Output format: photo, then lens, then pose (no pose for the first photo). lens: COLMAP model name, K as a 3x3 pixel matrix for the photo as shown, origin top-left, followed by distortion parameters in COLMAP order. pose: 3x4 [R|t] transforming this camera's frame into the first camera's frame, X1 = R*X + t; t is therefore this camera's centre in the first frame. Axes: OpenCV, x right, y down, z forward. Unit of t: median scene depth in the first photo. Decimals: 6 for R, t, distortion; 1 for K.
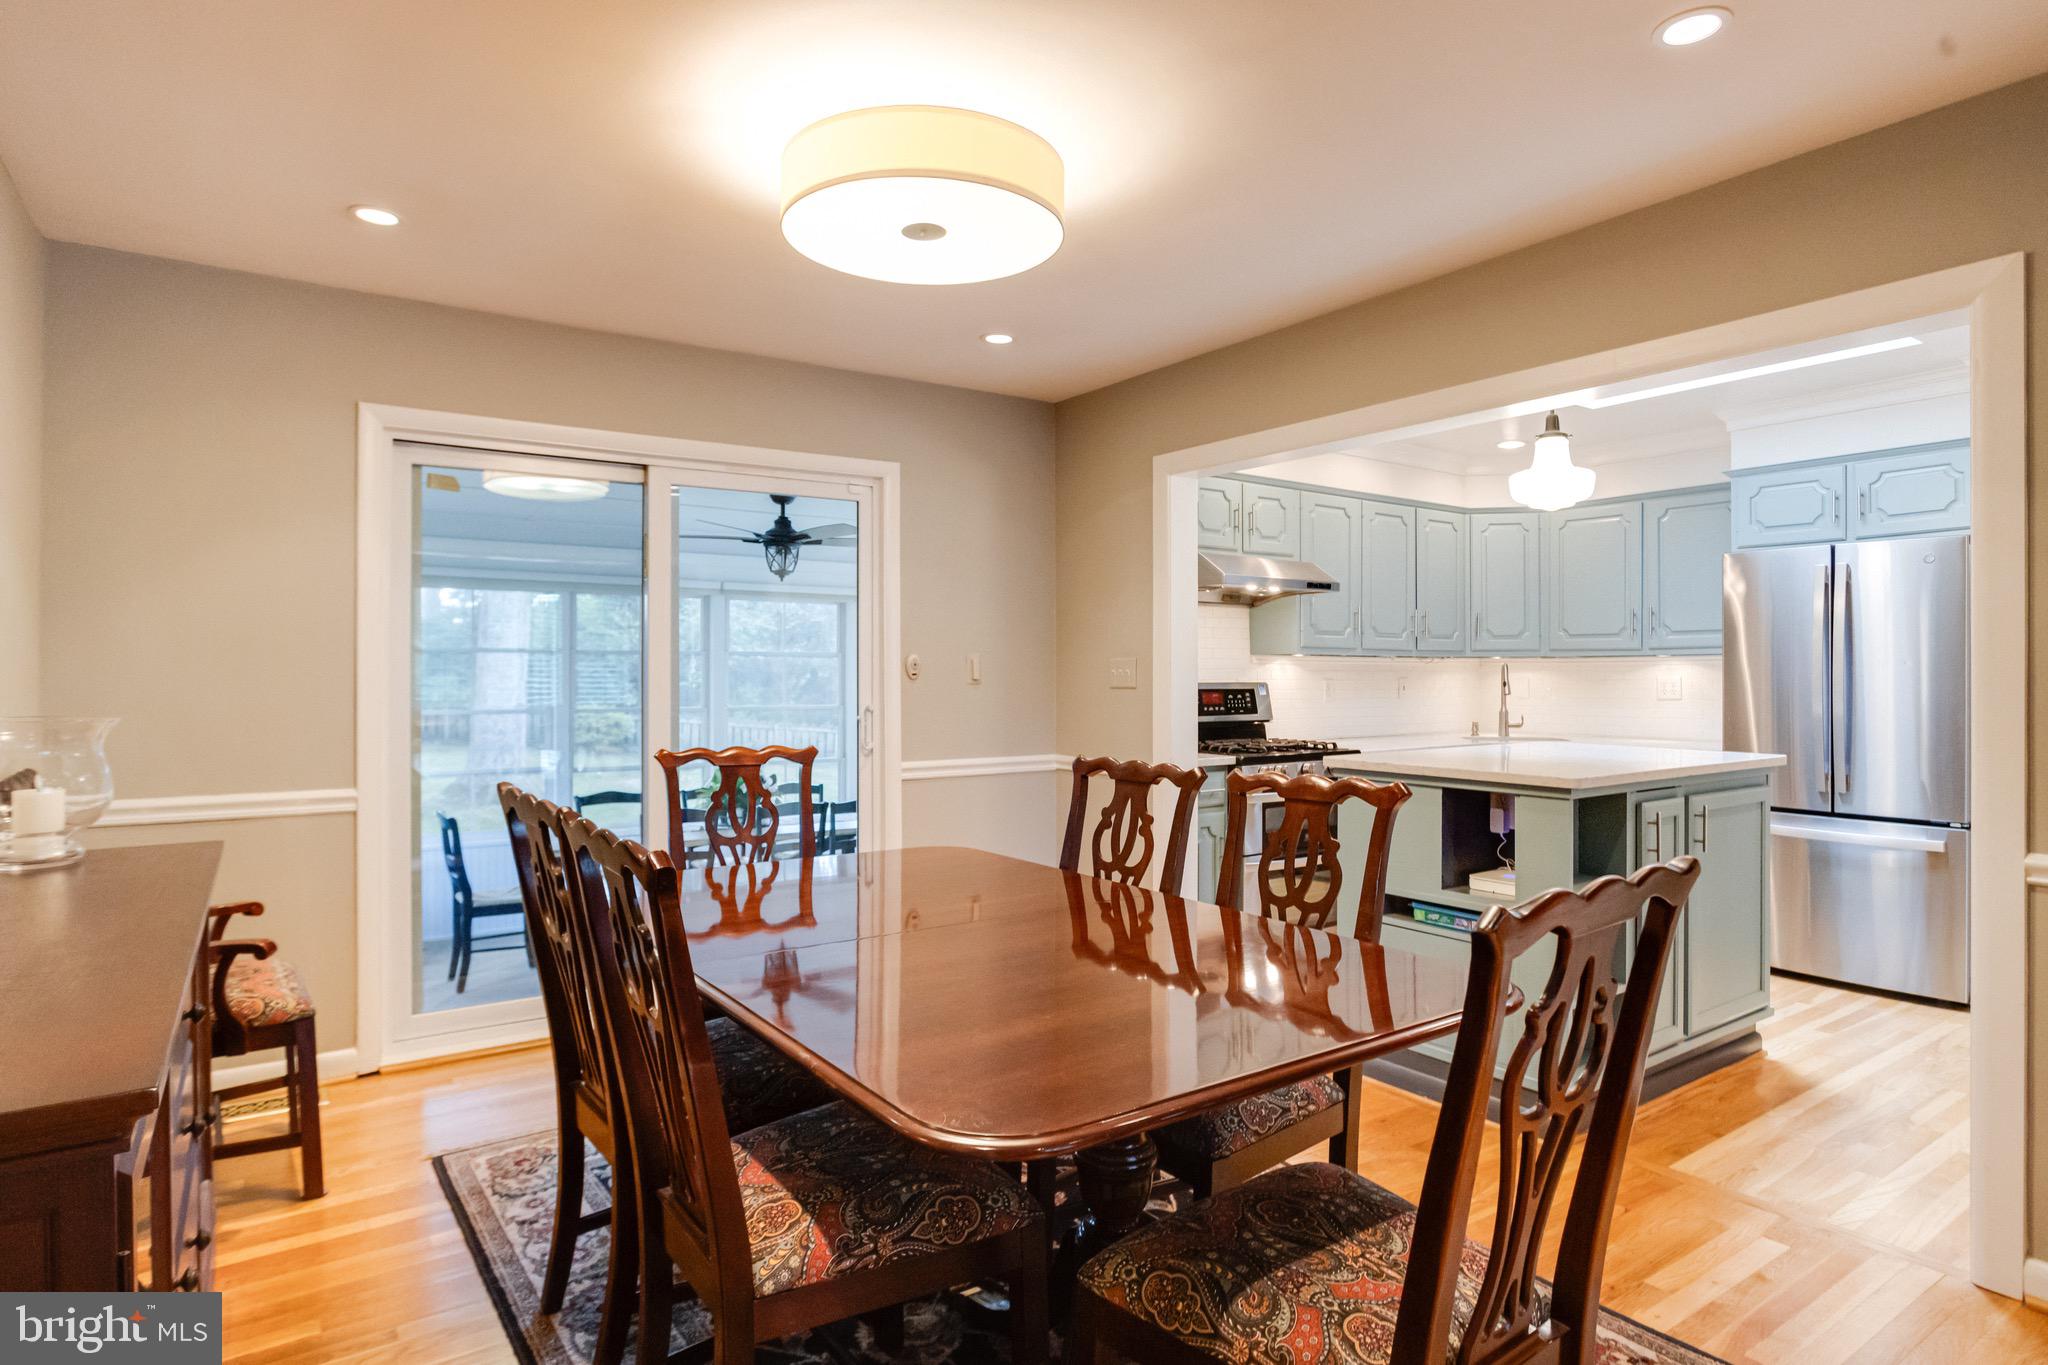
lens RADIAL K [[1118.6, 0, 1051.8], [0, 1118.6, 677.5], [0, 0, 1]] dist [-0.054767, 0.045206]
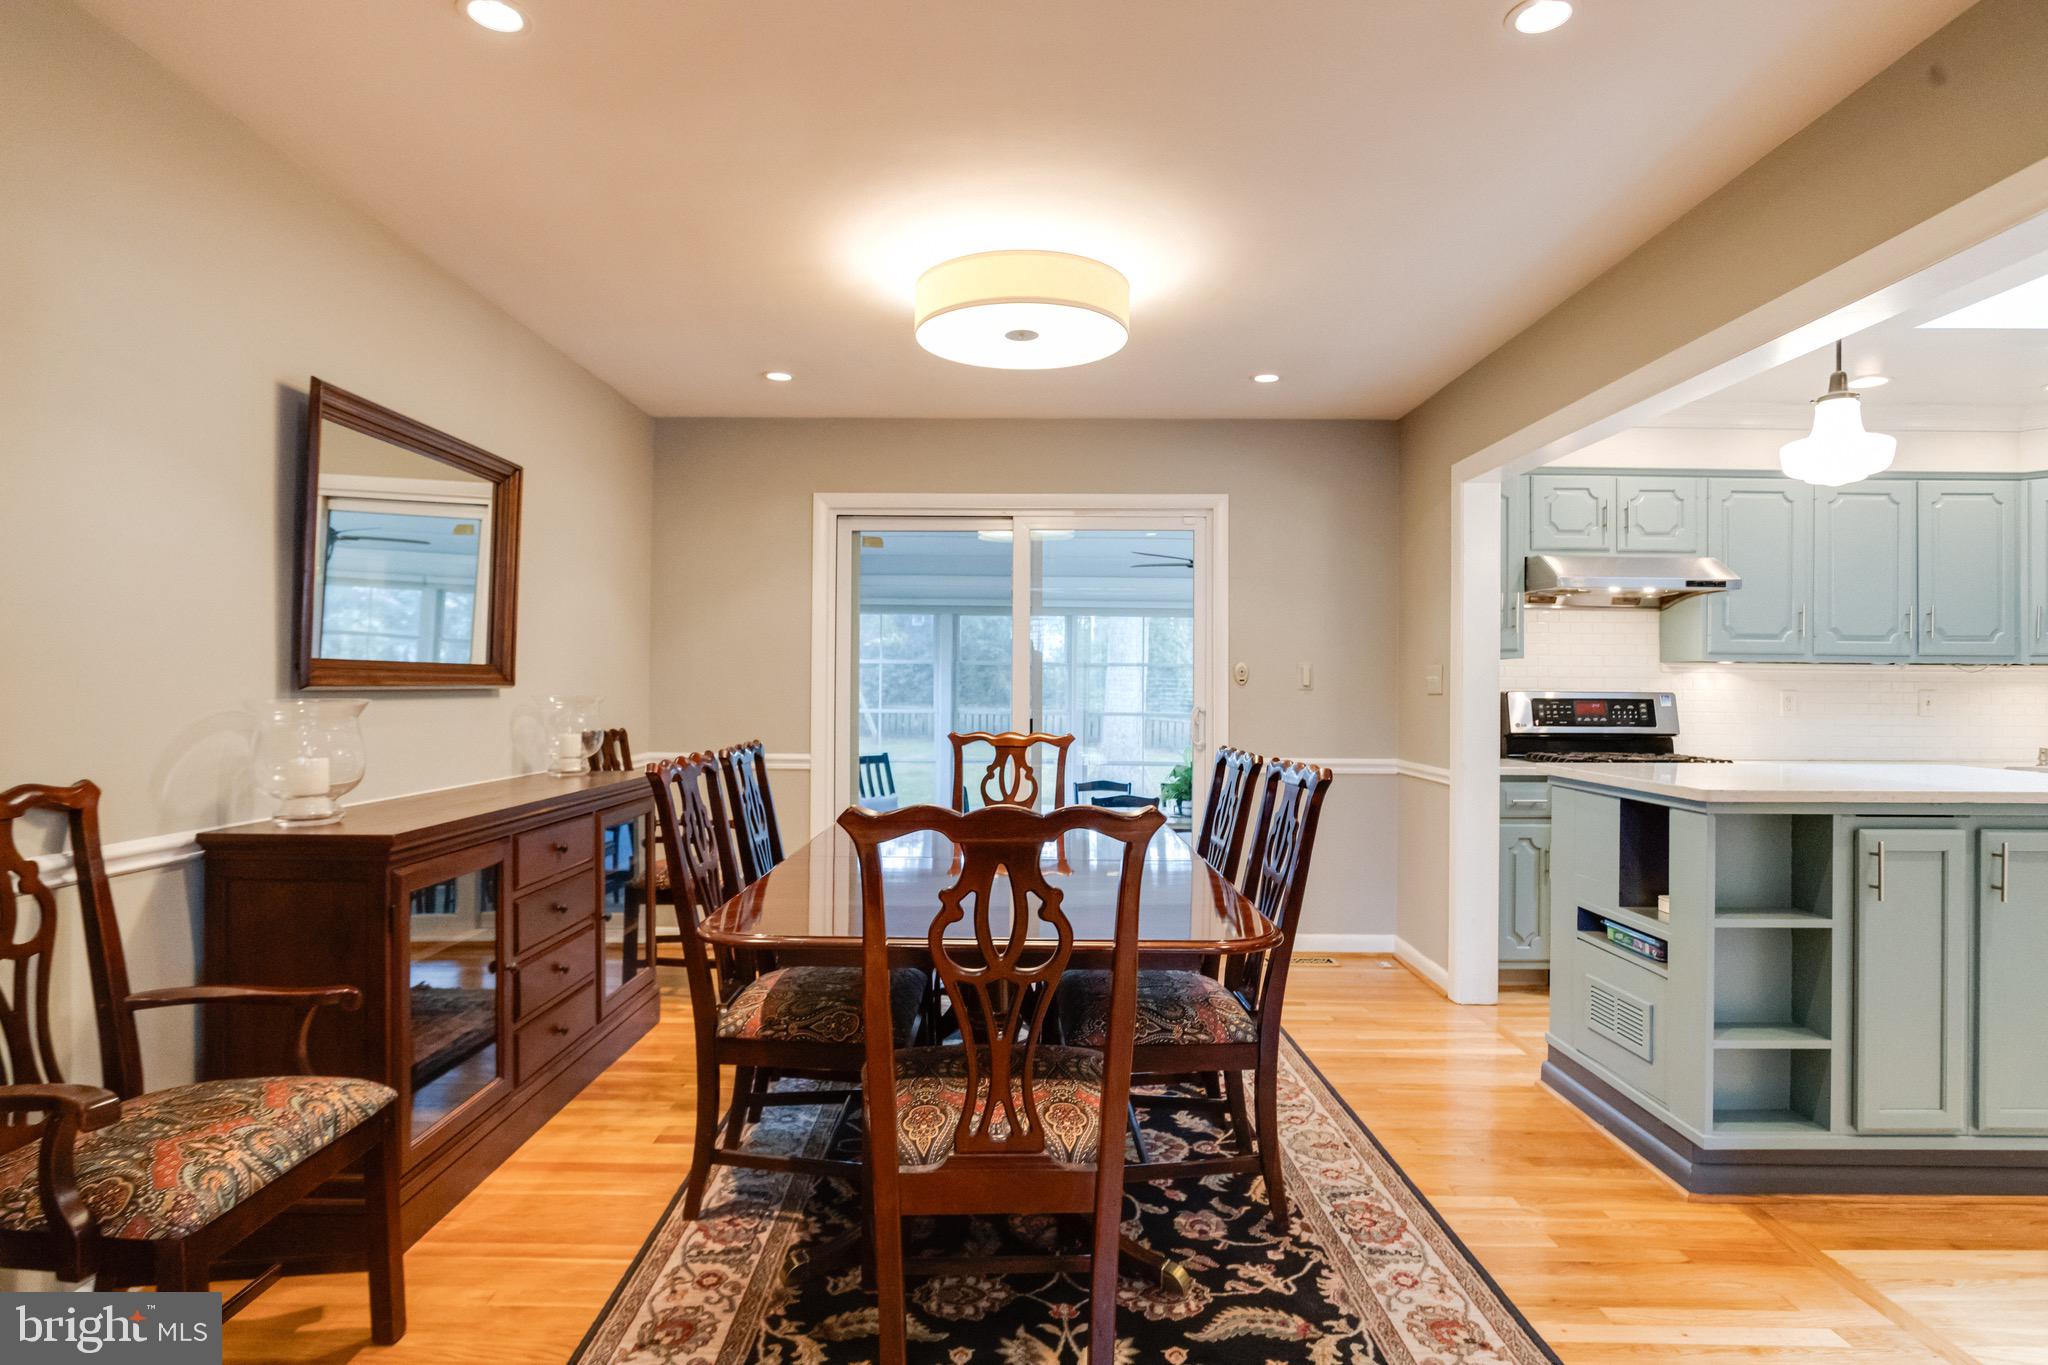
lens RADIAL K [[1096.9, 0, 1020.9], [0, 1096.9, 690.9], [0, 0, 1]] dist [-0.047980, 0.023960]
pose [[0.814624, 0.007900, -0.579936, 0.392695], [-0.009553, 0.999954, 0.000202, 0.011282], [0.579911, 0.005375, 0.814662, -0.031056]]
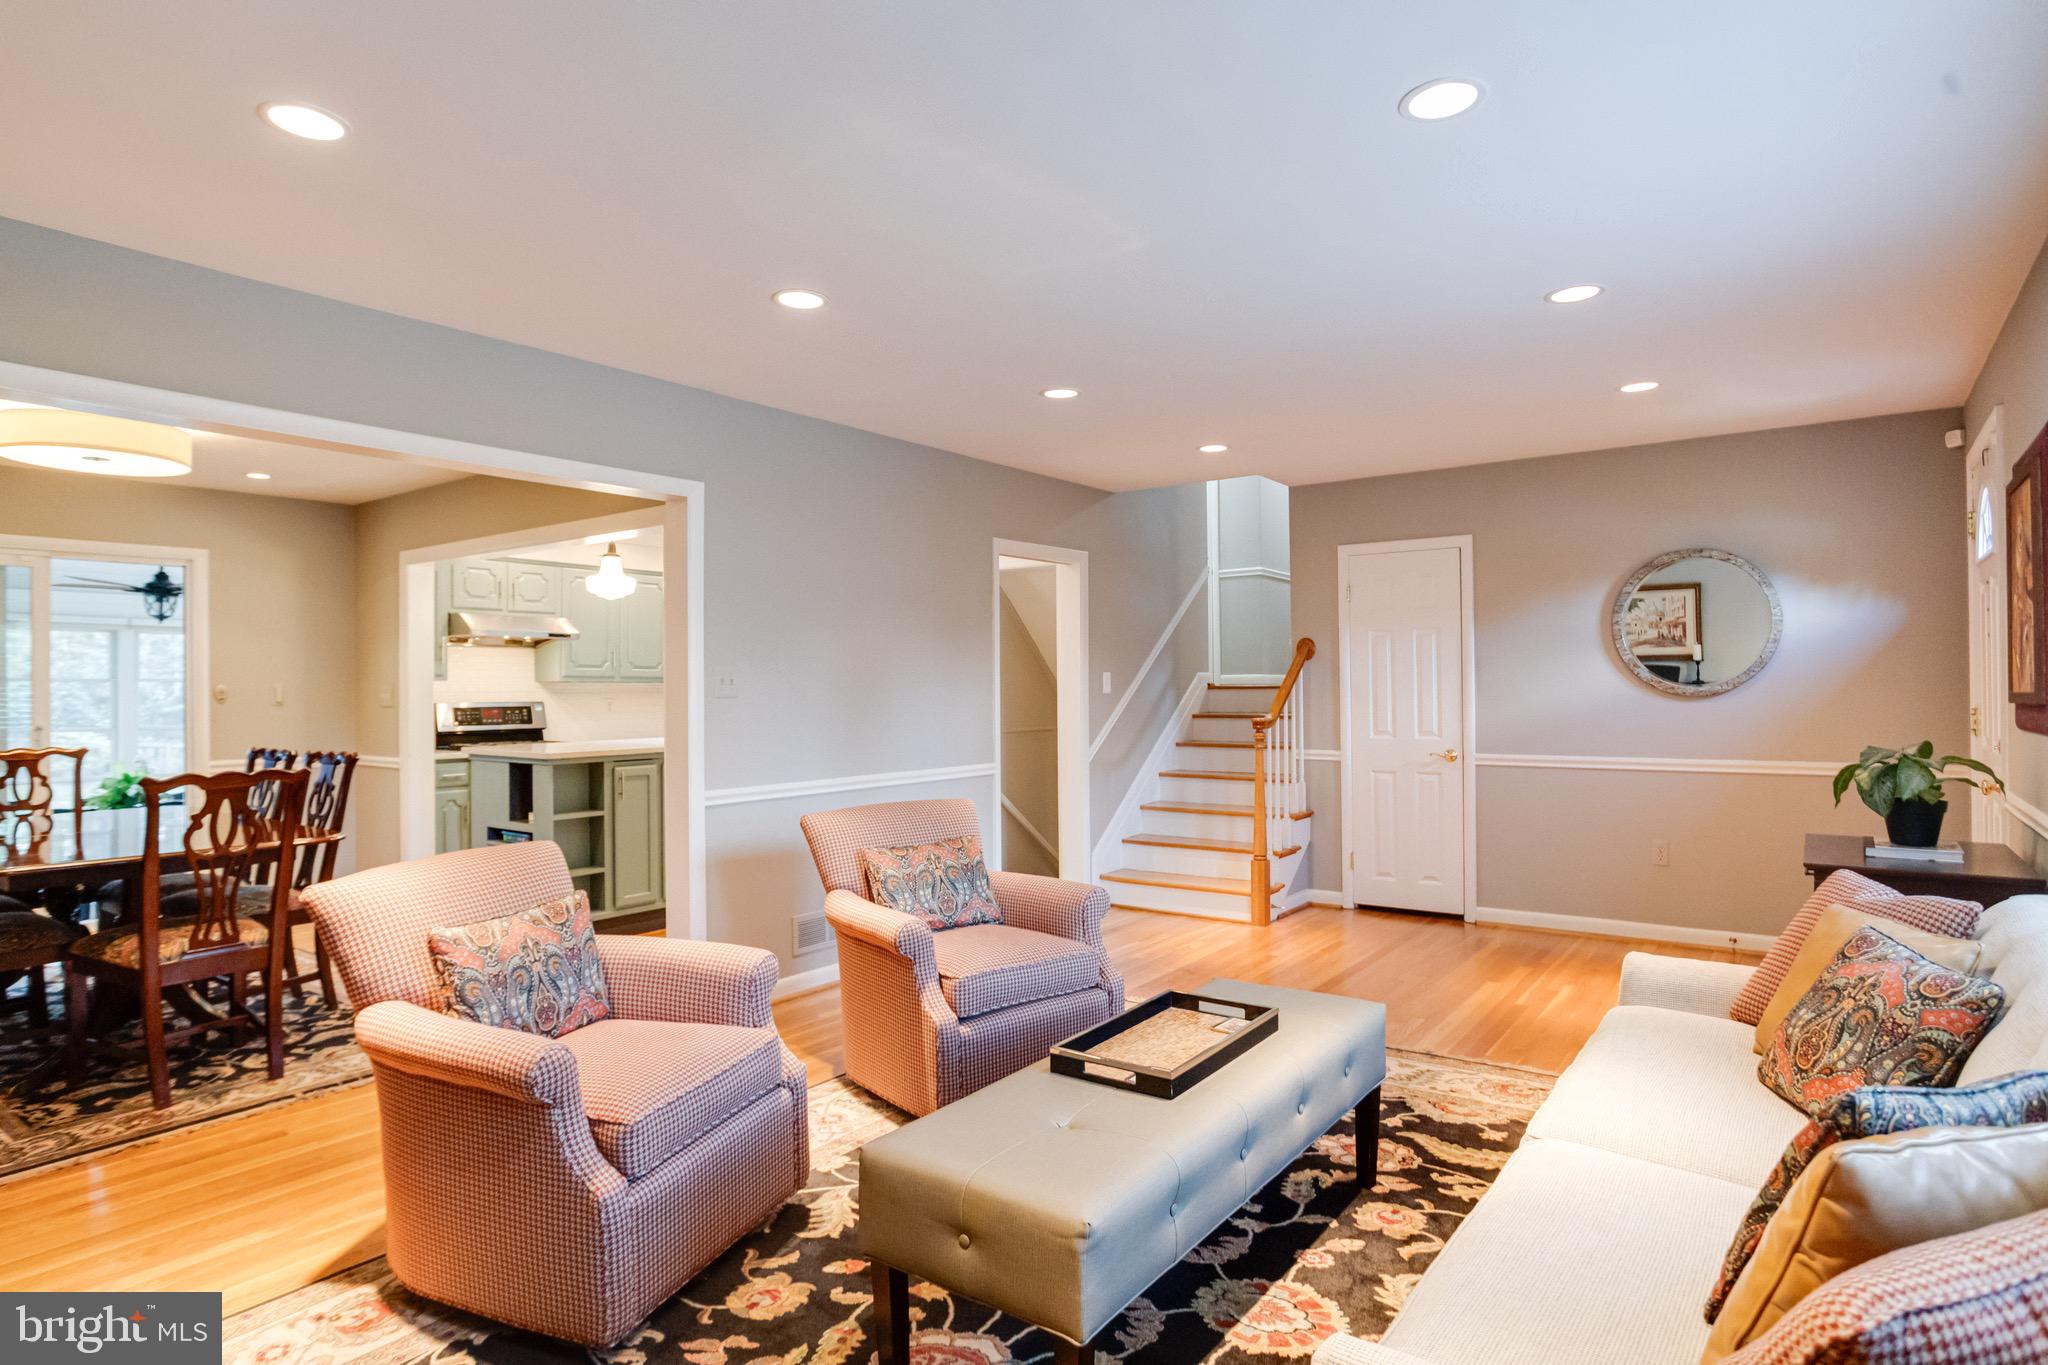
lens RADIAL K [[1096.9, 0, 1020.9], [0, 1096.9, 690.9], [0, 0, 1]] dist [-0.047980, 0.023960]
pose [[0.949340, -0.008376, 0.314139, 0.486483], [0.008784, 0.999961, 0.000118, -0.005801], [-0.314128, 0.002648, 0.949377, -0.731395]]
